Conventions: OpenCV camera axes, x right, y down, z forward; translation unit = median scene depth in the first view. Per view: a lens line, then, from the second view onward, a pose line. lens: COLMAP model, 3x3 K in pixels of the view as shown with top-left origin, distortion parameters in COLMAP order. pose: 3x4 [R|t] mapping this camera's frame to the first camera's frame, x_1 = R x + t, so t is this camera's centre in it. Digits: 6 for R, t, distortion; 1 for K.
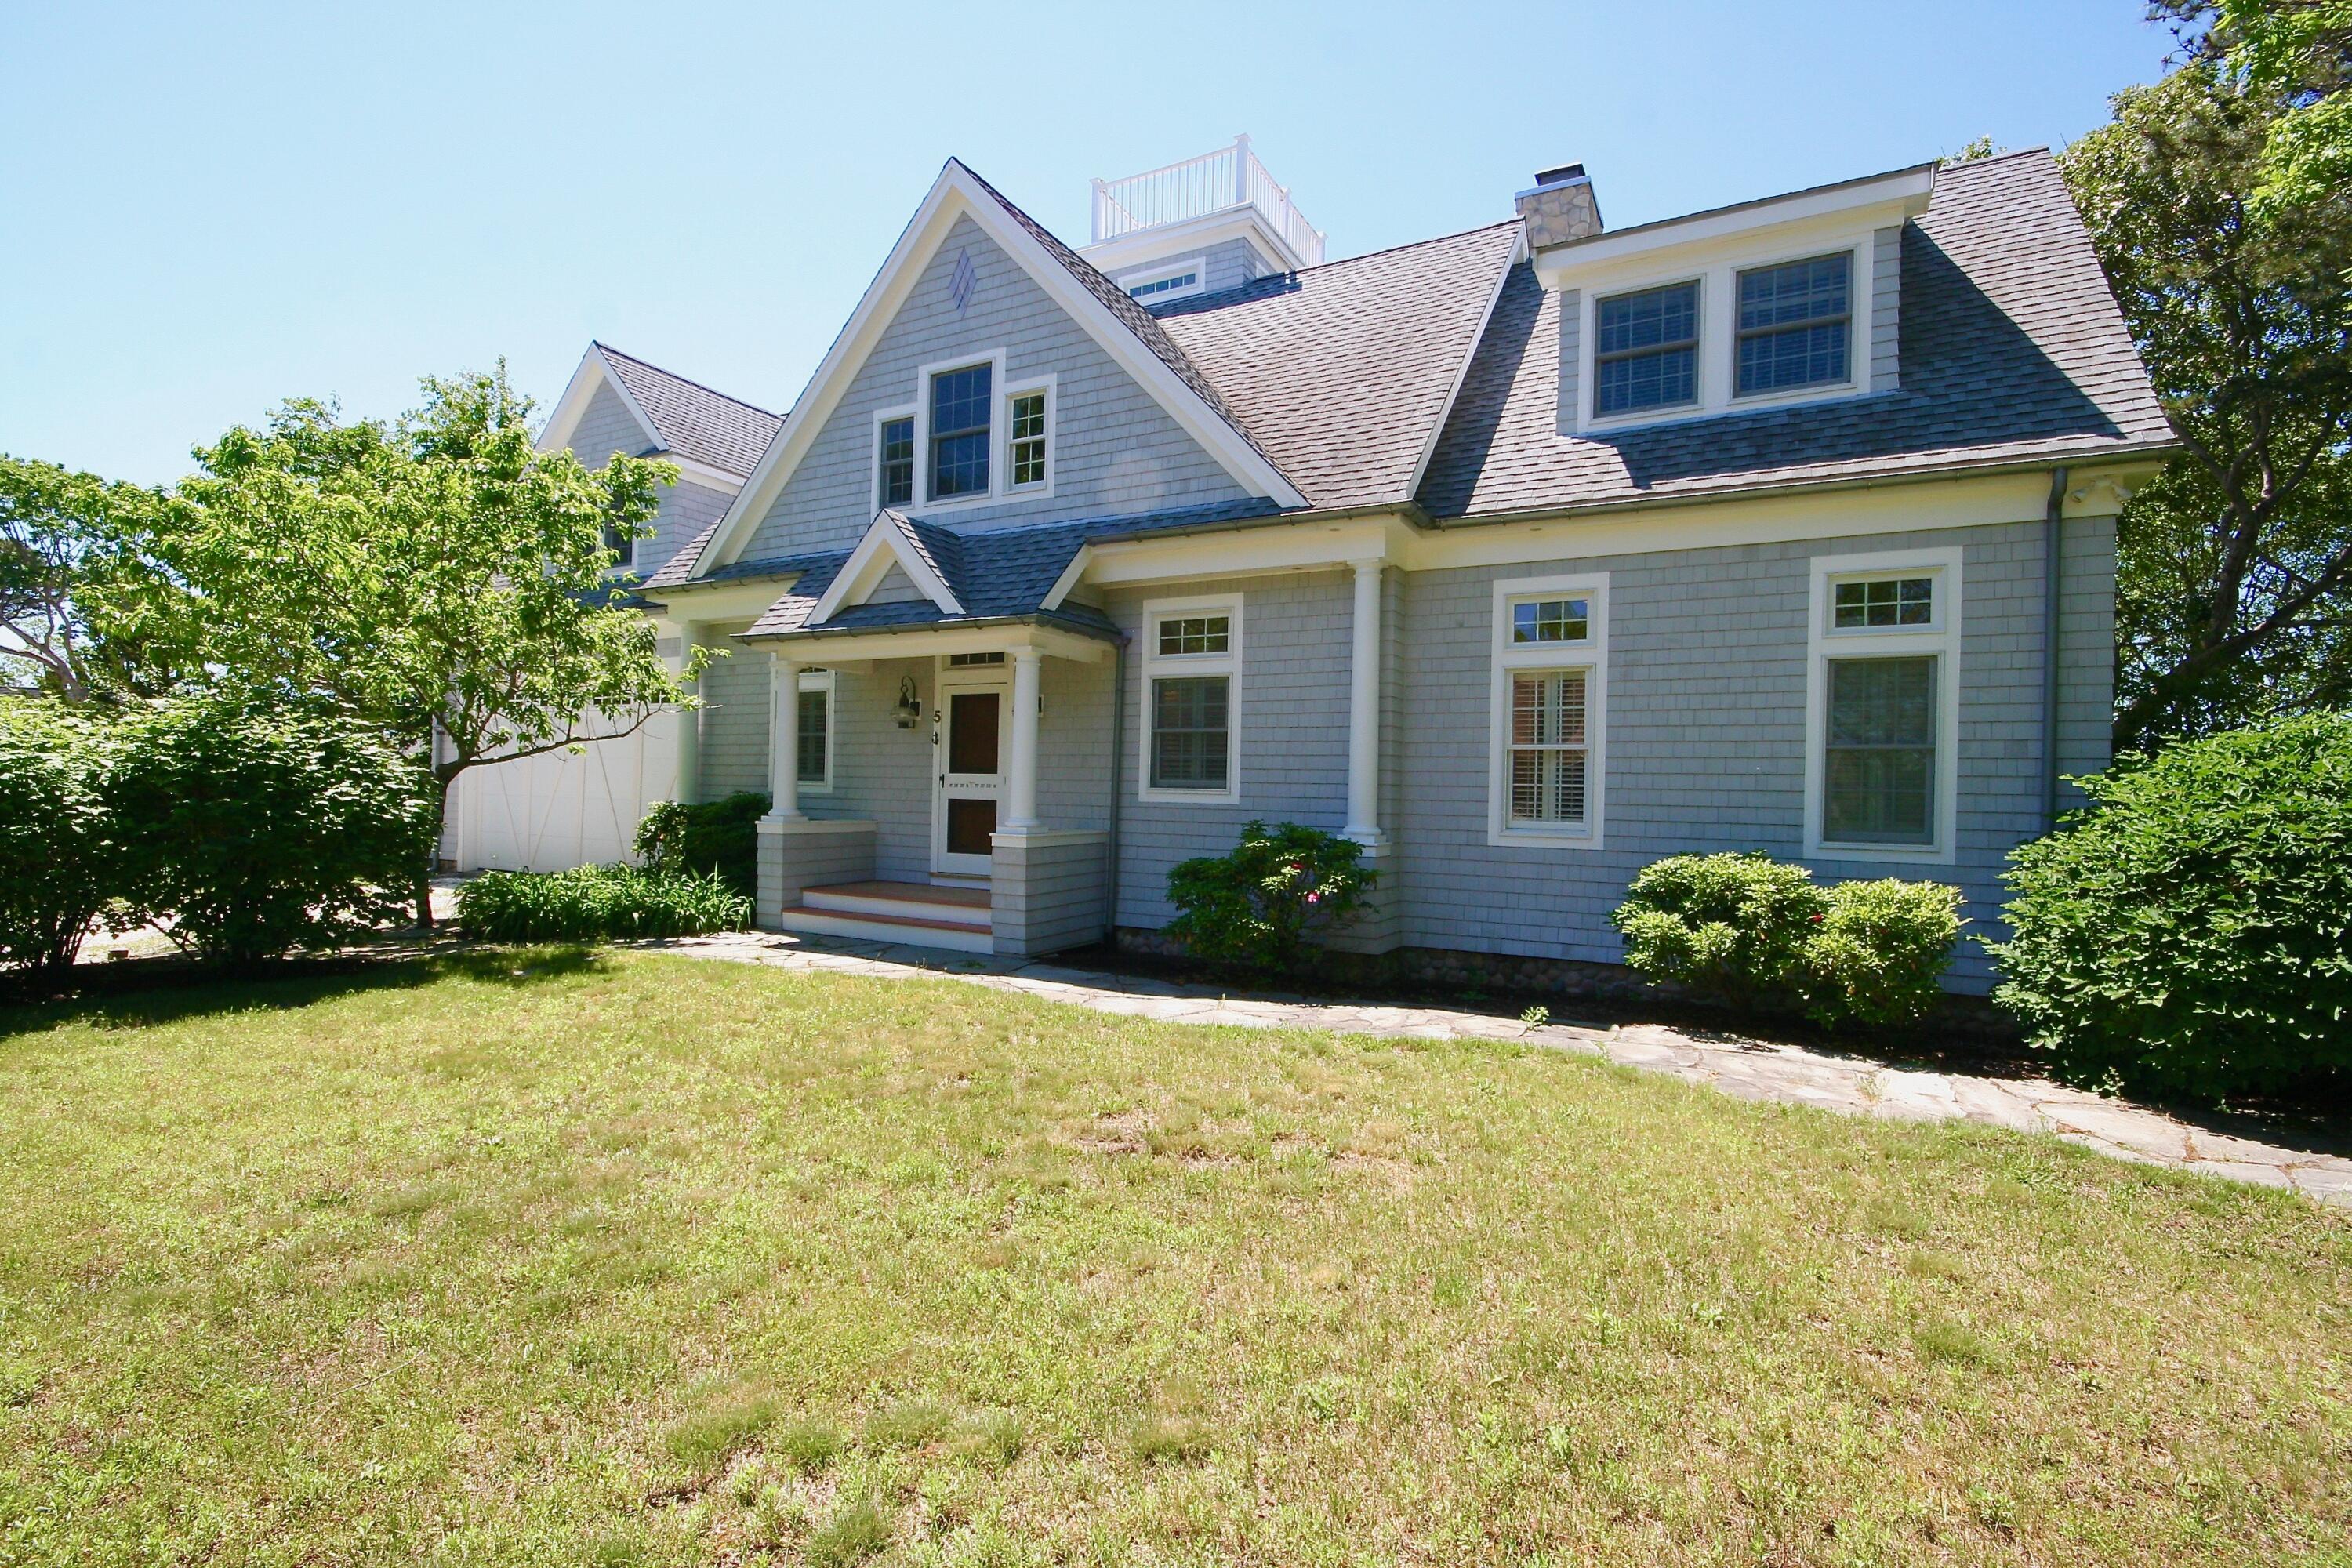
lens RADIAL K [[1102.0, 0, 1176.0], [0, 1102.0, 784.0], [0, 0, 1]] dist [0.001633, -0.009526]
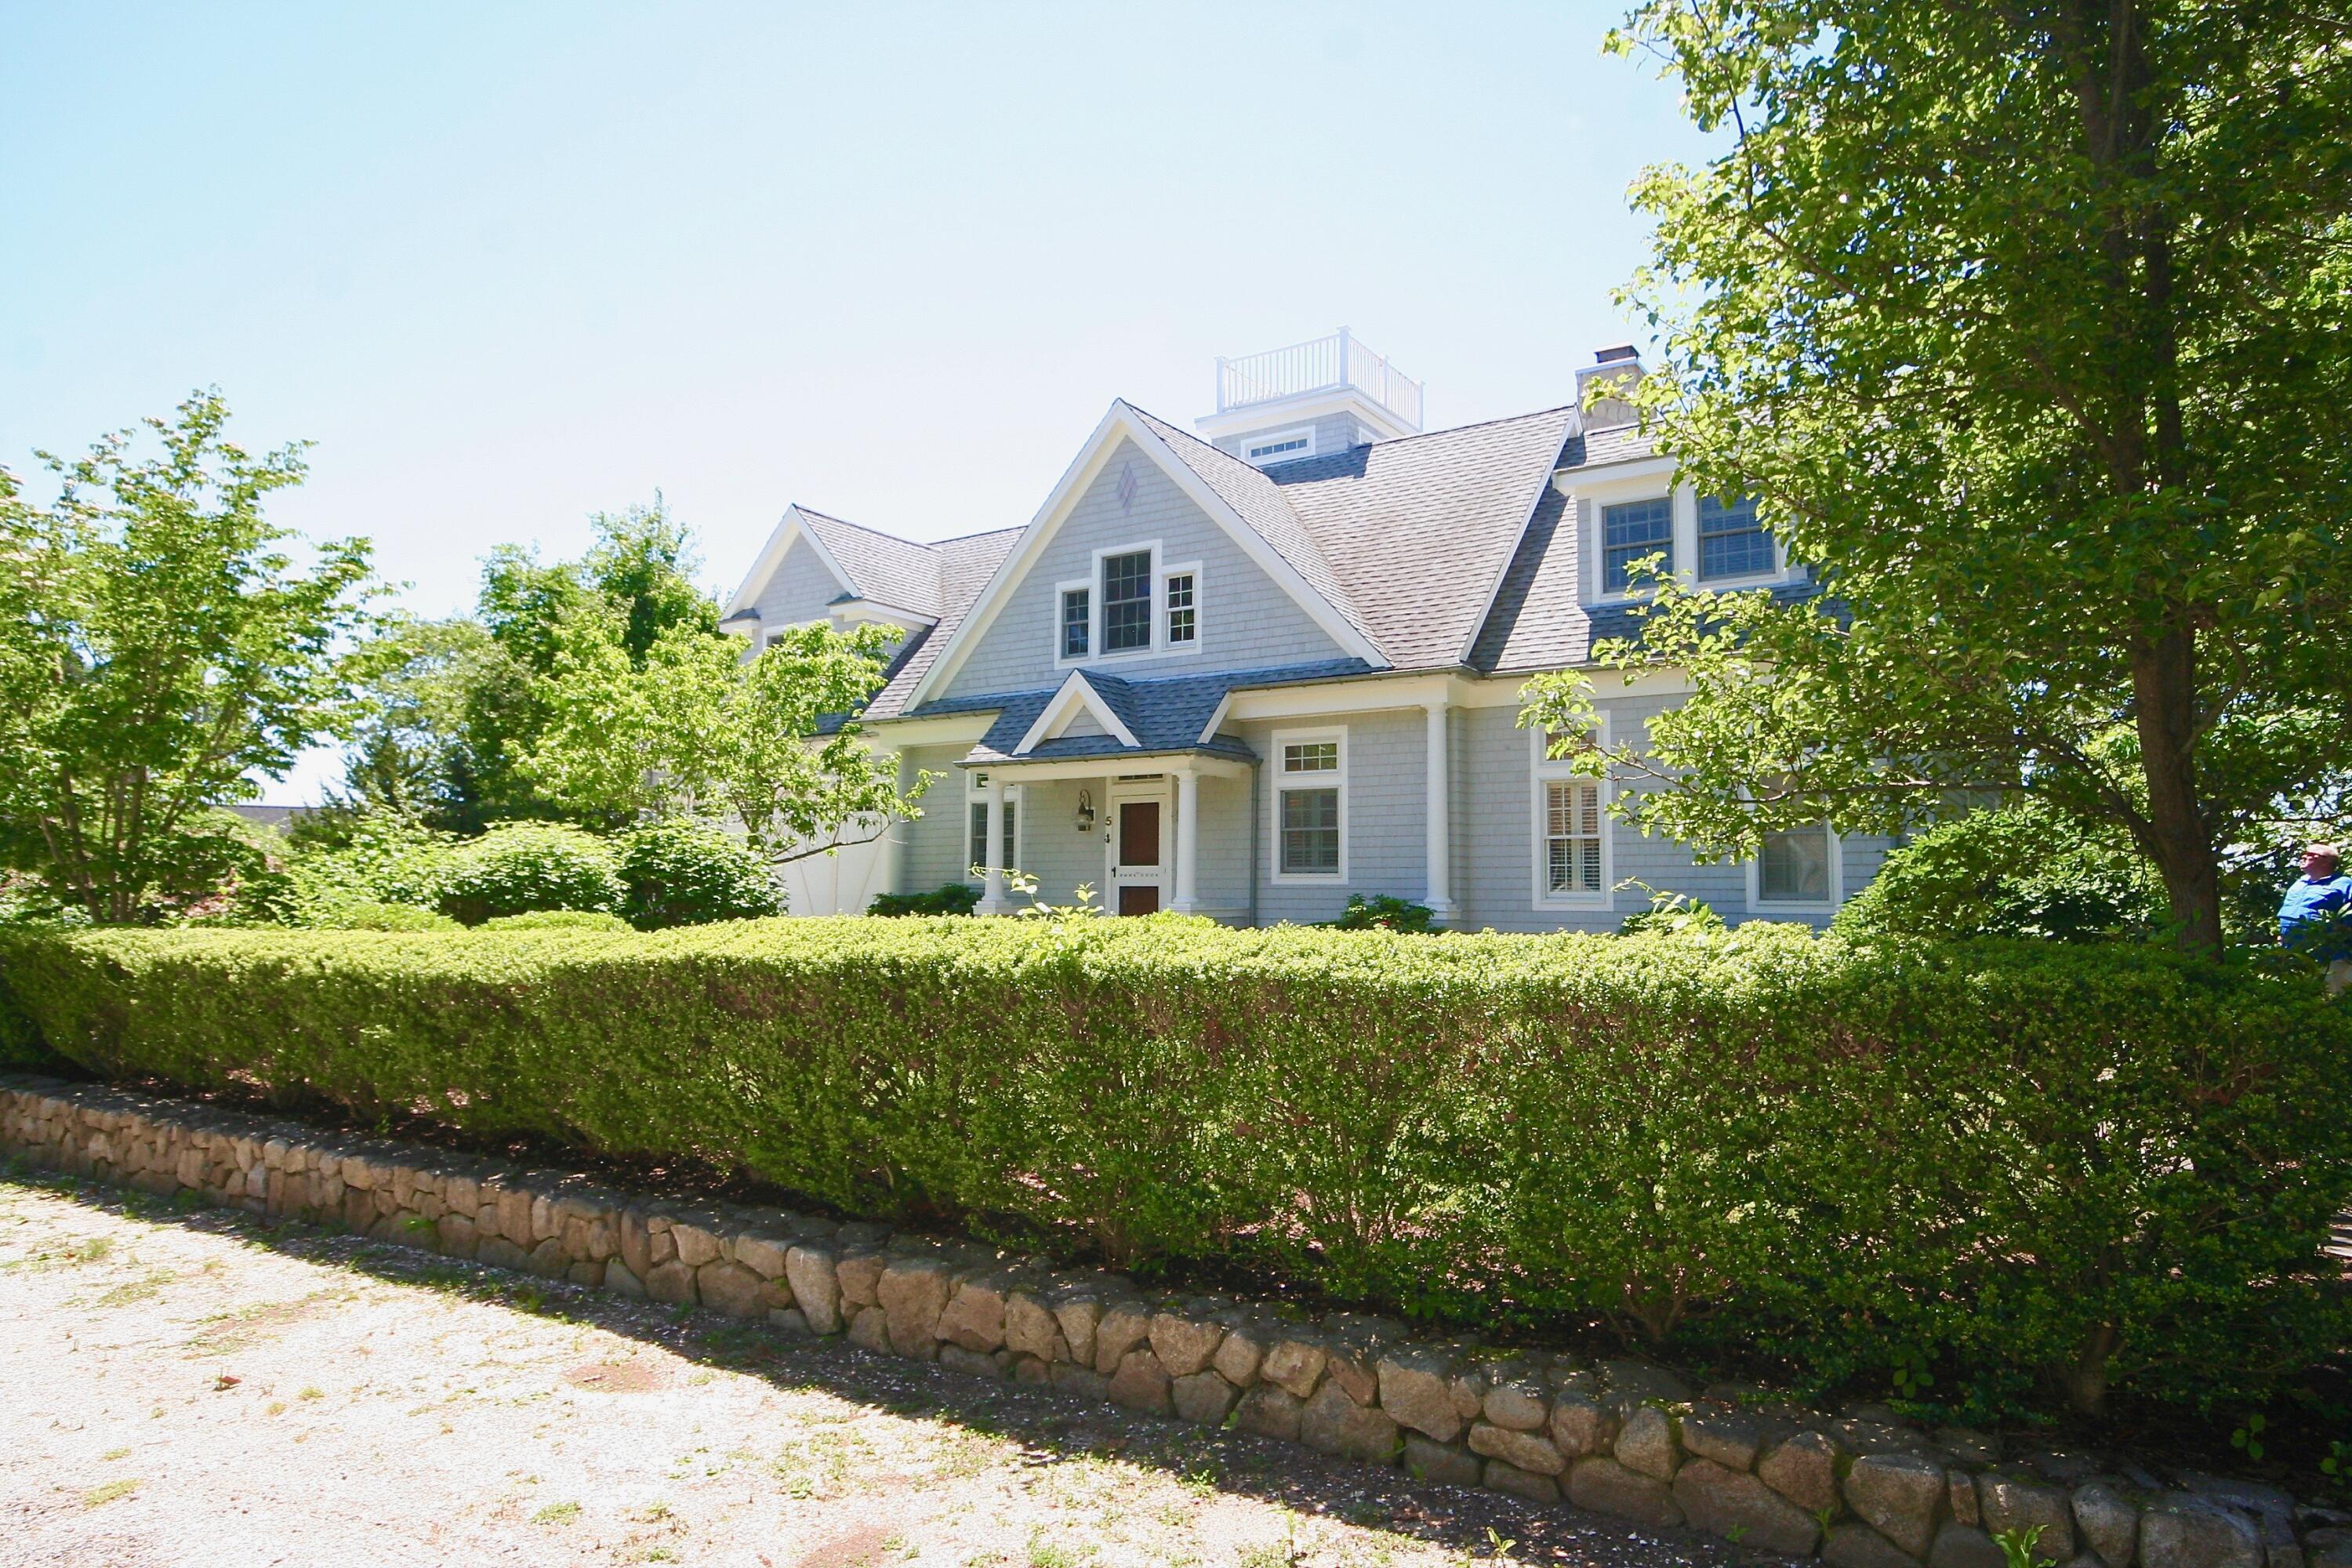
lens RADIAL K [[1429.2, 0, 1176.0], [0, 1429.2, 784.0], [0, 0, 1]] dist [0.000928, 0.018185]
pose [[0.996153, -0.022160, -0.084783, -0.000404], [0.015819, 0.997077, -0.074746, 0.022020], [0.086191, 0.073117, 0.993592, -0.691832]]
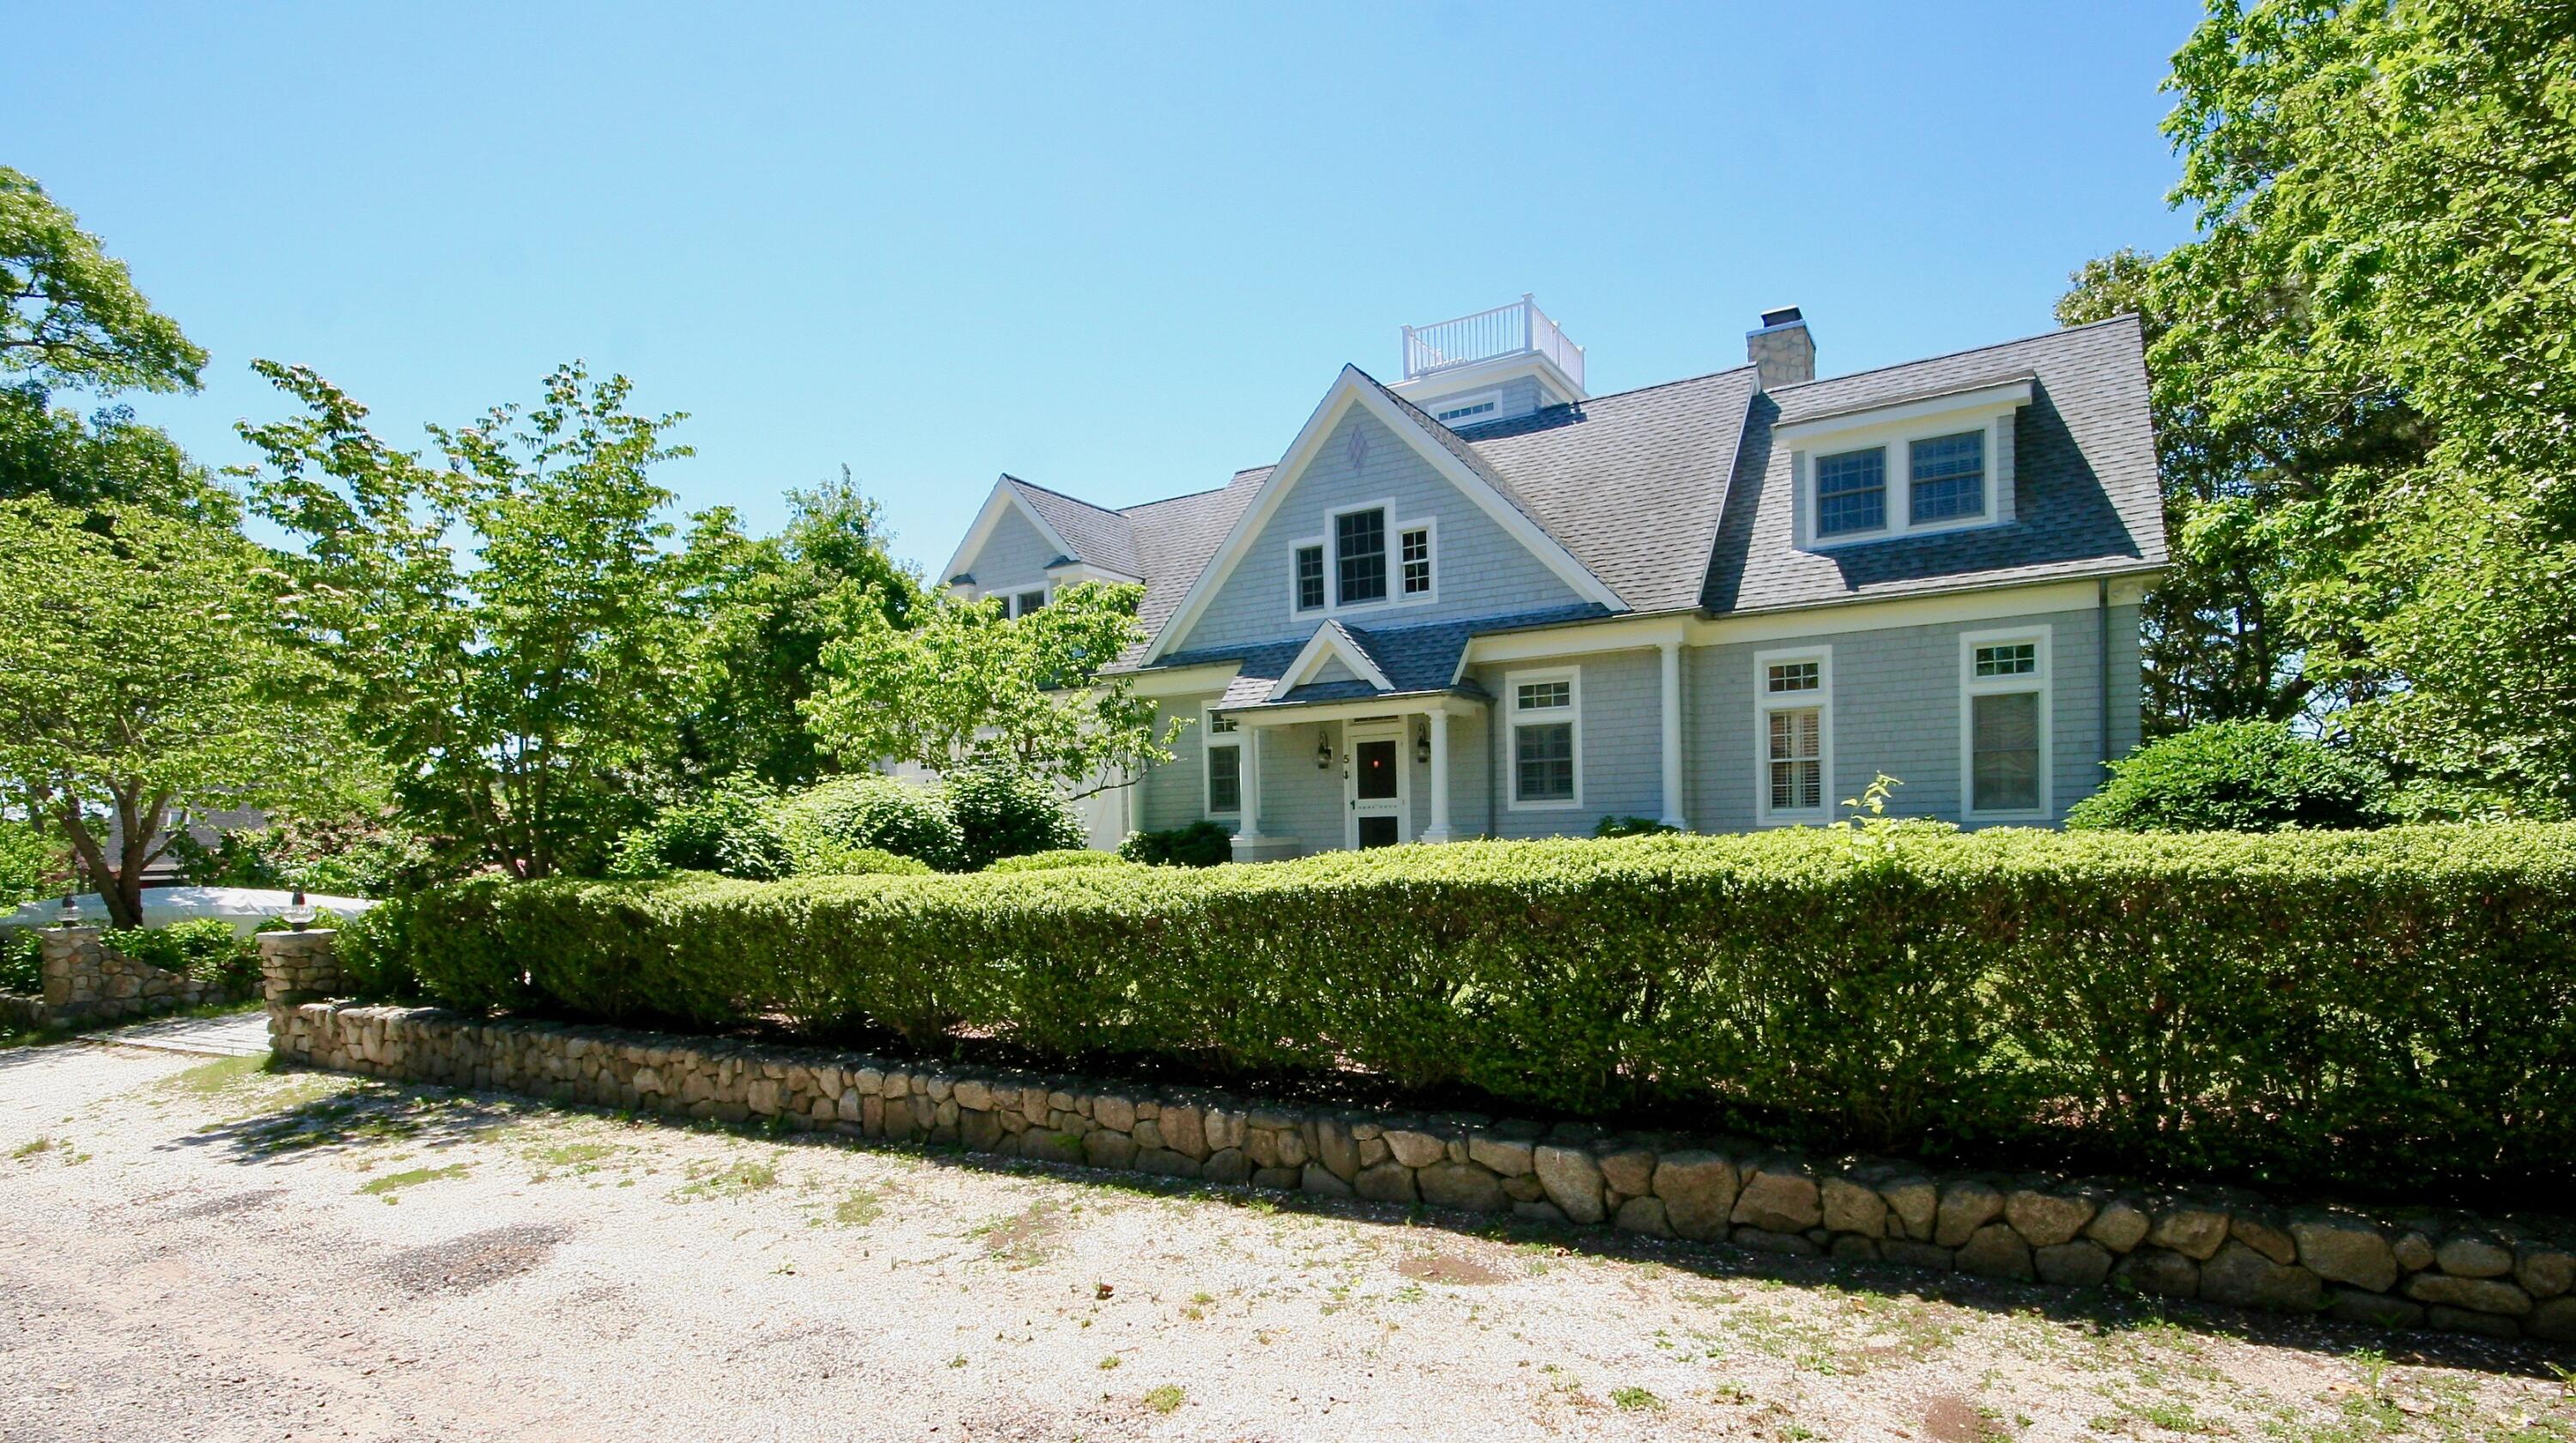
lens RADIAL K [[1259.5, 0, 1284.8], [0, 1259.5, 858.0], [0, 0, 1]] dist [-0.004280, -0.000836]
pose [[0.998142, -0.047075, -0.038678, -0.265657], [0.048168, 0.998452, 0.027824, 0.017303], [0.037308, -0.029635, 0.998864, -0.667686]]
